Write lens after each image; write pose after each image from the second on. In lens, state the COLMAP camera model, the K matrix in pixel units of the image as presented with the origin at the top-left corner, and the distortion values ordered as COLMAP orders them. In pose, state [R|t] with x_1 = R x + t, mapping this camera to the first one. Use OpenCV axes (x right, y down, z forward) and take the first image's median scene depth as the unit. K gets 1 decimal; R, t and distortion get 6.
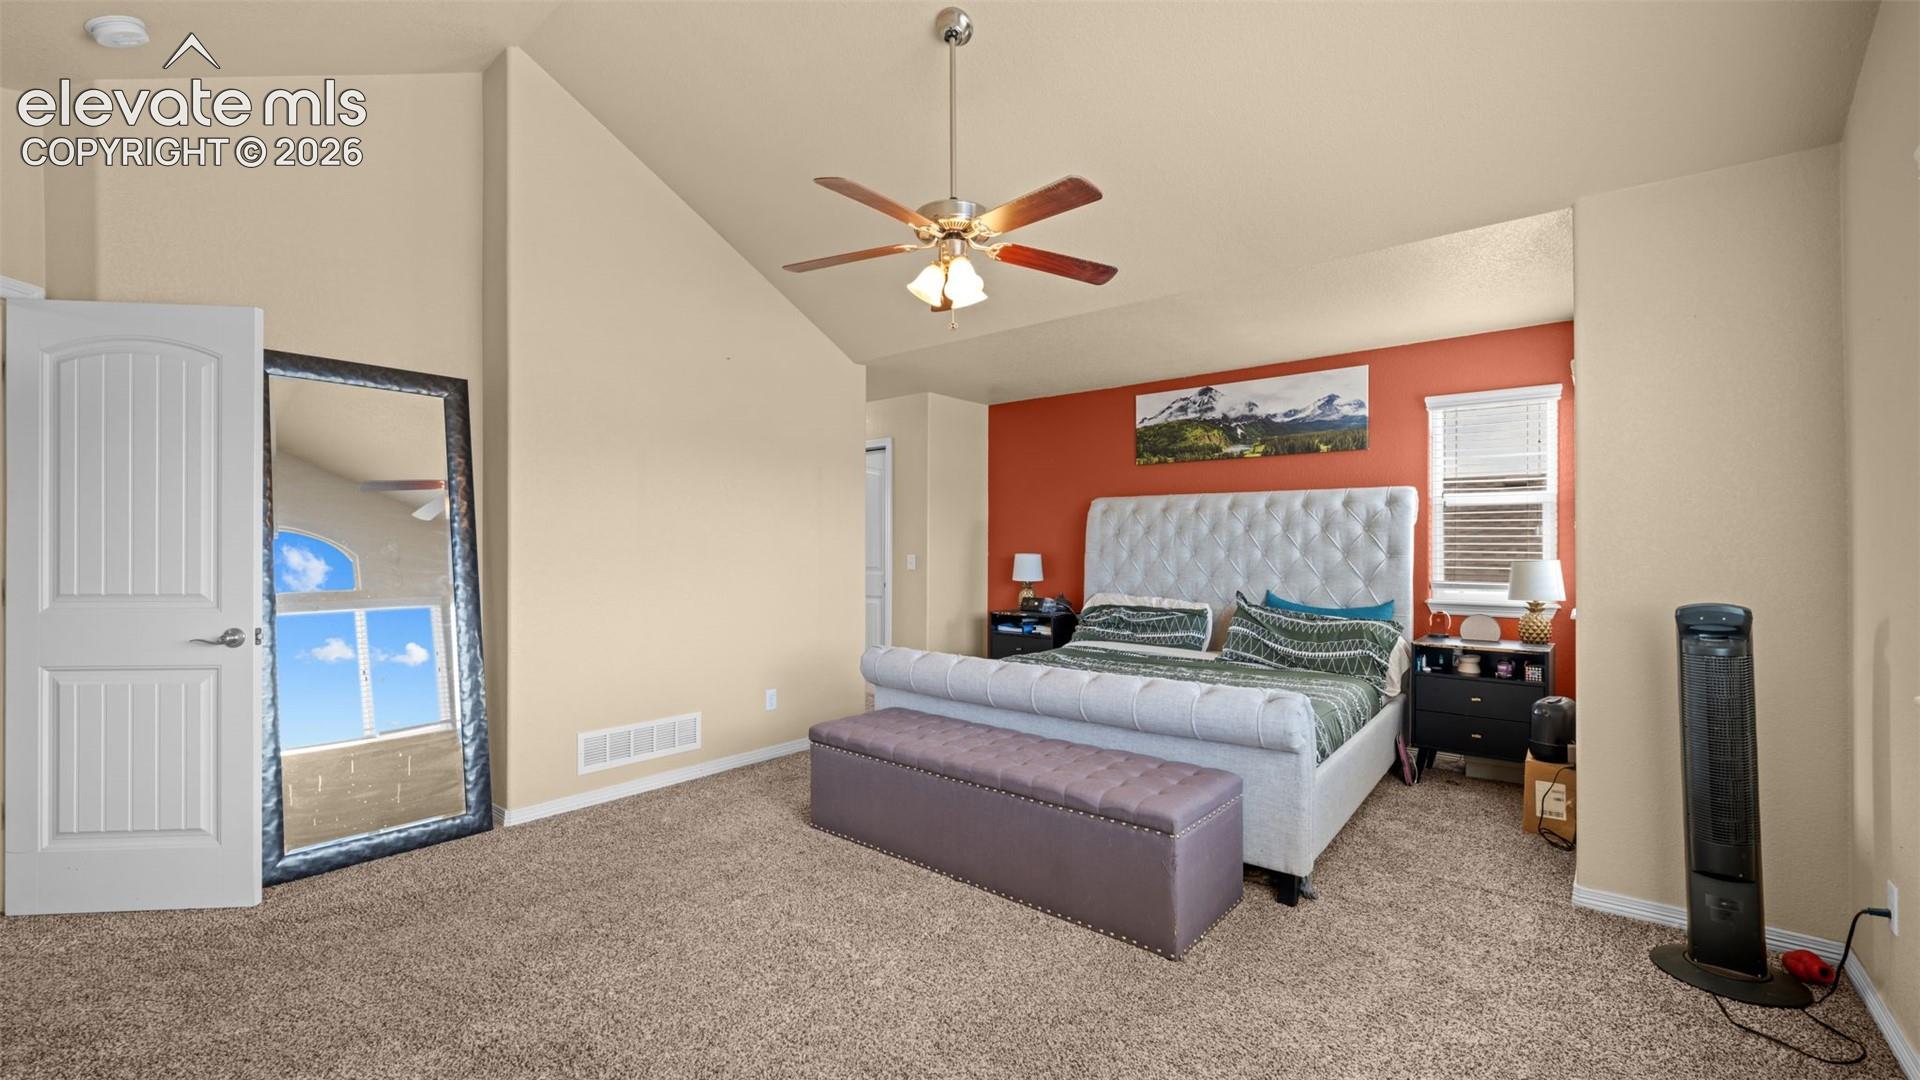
lens RADIAL K [[794.6, 0, 956.4], [0, 794.6, 545.7], [0, 0, 1]] dist [-0.003933, -0.000211]
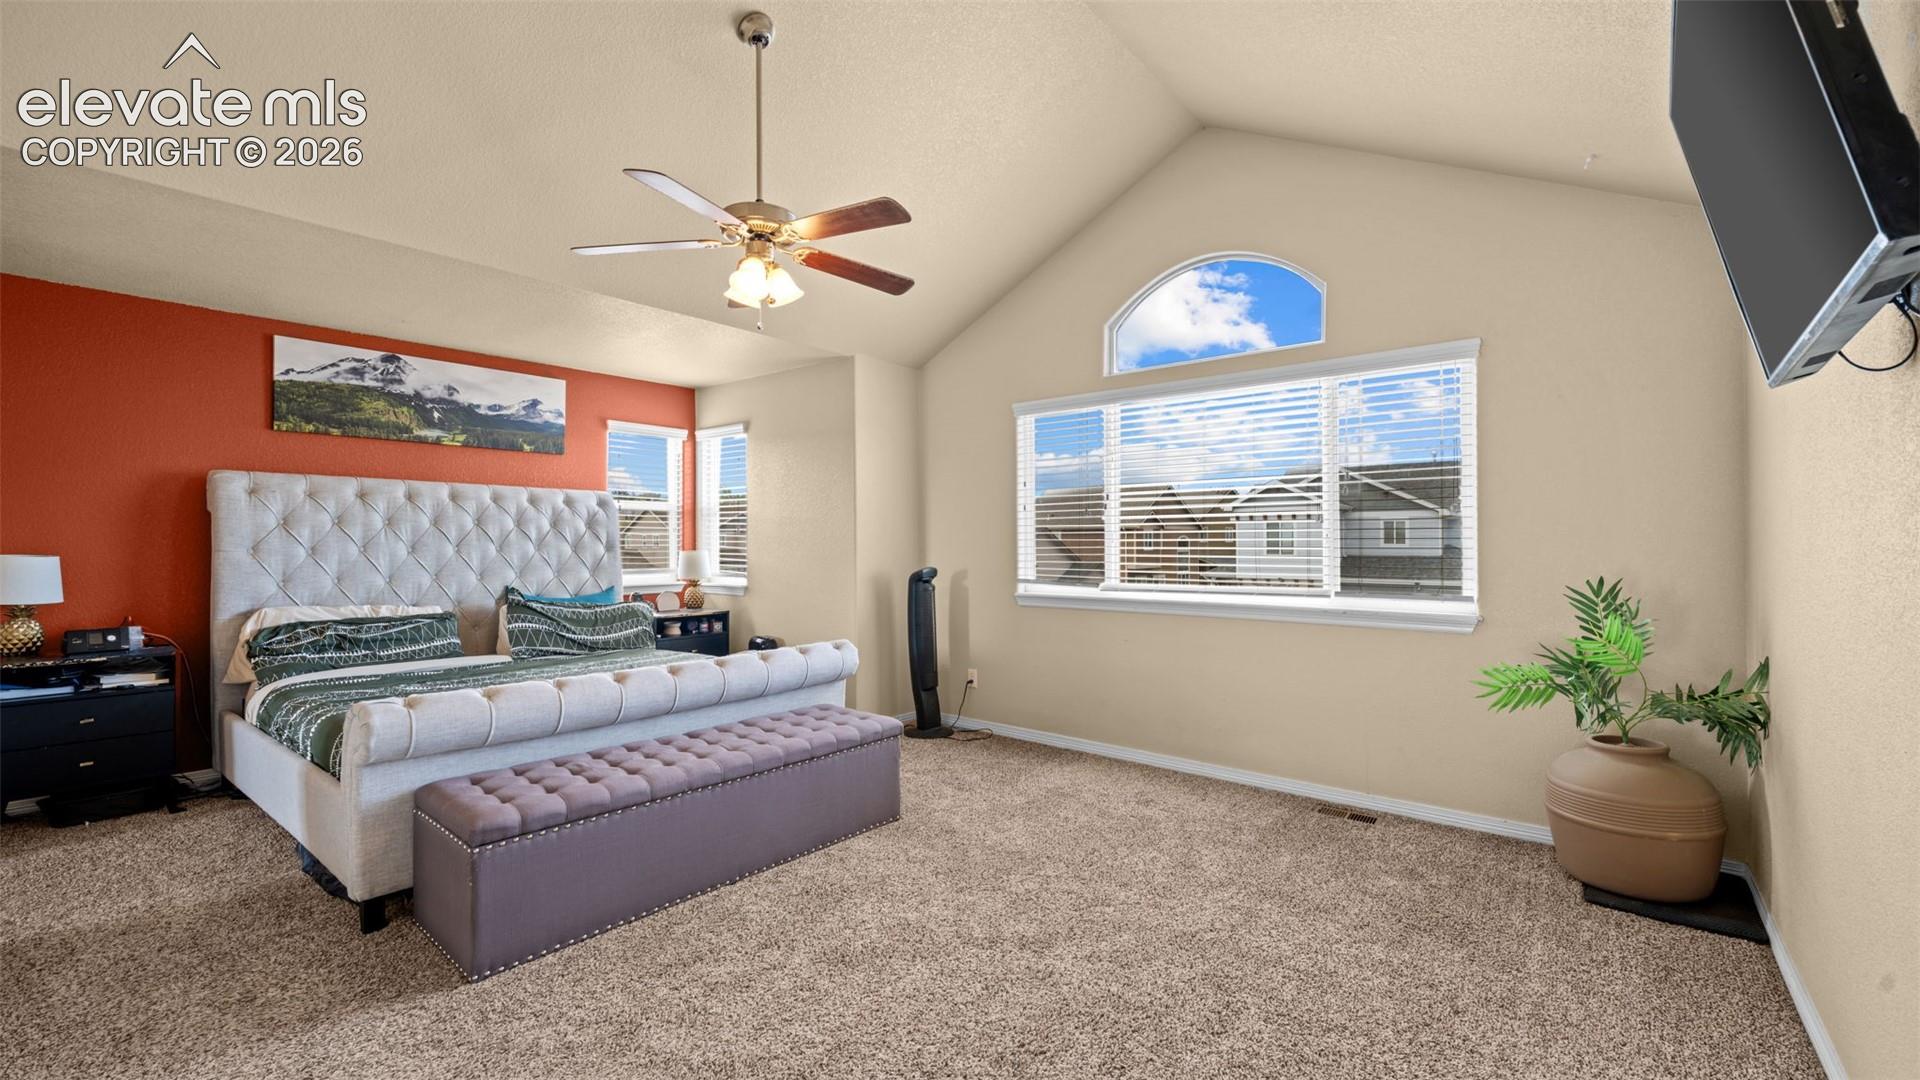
lens RADIAL K [[794.6, 0, 957.9], [0, 794.6, 539.2], [0, 0, 1]] dist [-0.003933, -0.000211]
pose [[-0.024619, -0.000050, 0.999697, -0.574944], [-0.002783, 0.999996, -0.000019, -0.003390], [-0.999693, -0.002783, -0.024619, 0.433803]]
